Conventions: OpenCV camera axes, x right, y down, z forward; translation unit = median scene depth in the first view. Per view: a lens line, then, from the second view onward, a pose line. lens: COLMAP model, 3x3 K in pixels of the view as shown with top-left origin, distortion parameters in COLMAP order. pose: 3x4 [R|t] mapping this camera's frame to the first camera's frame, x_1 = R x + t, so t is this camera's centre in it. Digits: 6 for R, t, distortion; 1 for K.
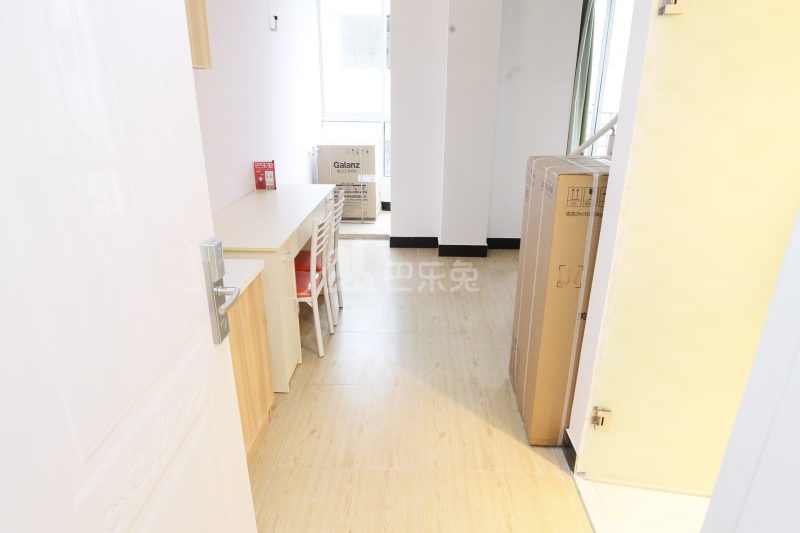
lens RADIAL K [[475.7, 0, 400.2], [0, 475.7, 265.9], [0, 0, 1]] dist [-0.029857, 0.001219]
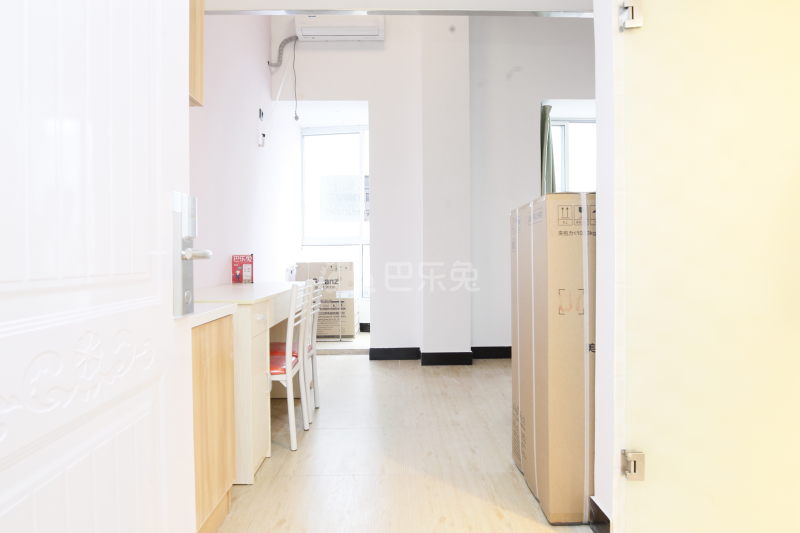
lens RADIAL K [[476.4, 0, 399.1], [0, 476.4, 264.0], [0, 0, 1]] dist [-0.027938, 0.000606]
pose [[0.998600, -0.011169, 0.051710, -0.013444], [0.027666, 0.943401, -0.330497, 0.130283], [-0.045092, 0.331465, 0.942389, 0.059187]]
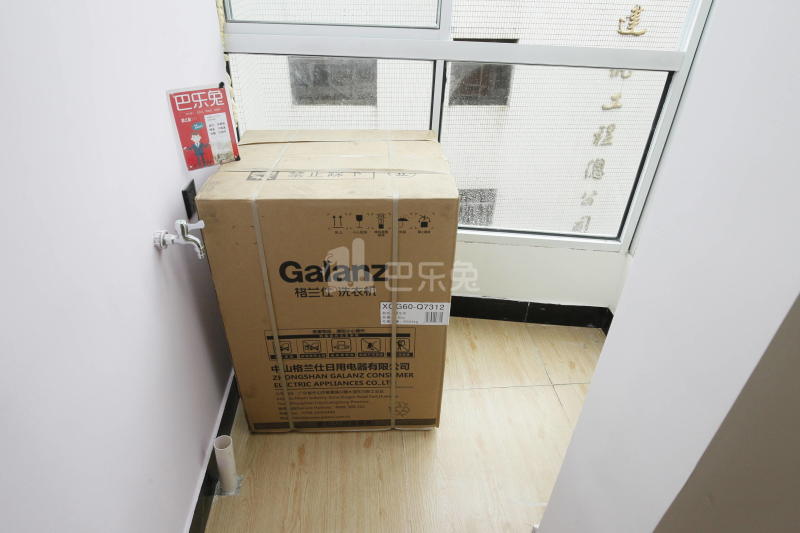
lens RADIAL K [[475.7, 0, 400.2], [0, 475.7, 265.9], [0, 0, 1]] dist [-0.029857, 0.001219]
pose [[0.993666, -0.044272, 0.103286, -0.155945], [0.019815, 0.973751, 0.226750, -0.402803], [-0.110614, -0.223268, 0.968461, 1.140885]]
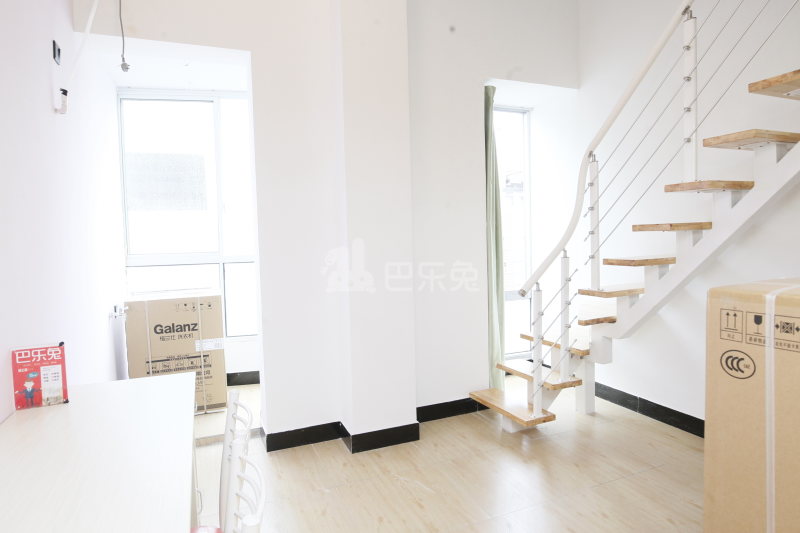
lens RADIAL K [[476.9, 0, 401.0], [0, 476.9, 262.2], [0, 0, 1]] dist [-0.030507, 0.001032]
pose [[0.906241, -0.051442, 0.419621, -0.151110], [0.172428, 0.951235, -0.255773, -0.118535], [-0.386001, 0.304147, 0.870918, 0.432934]]
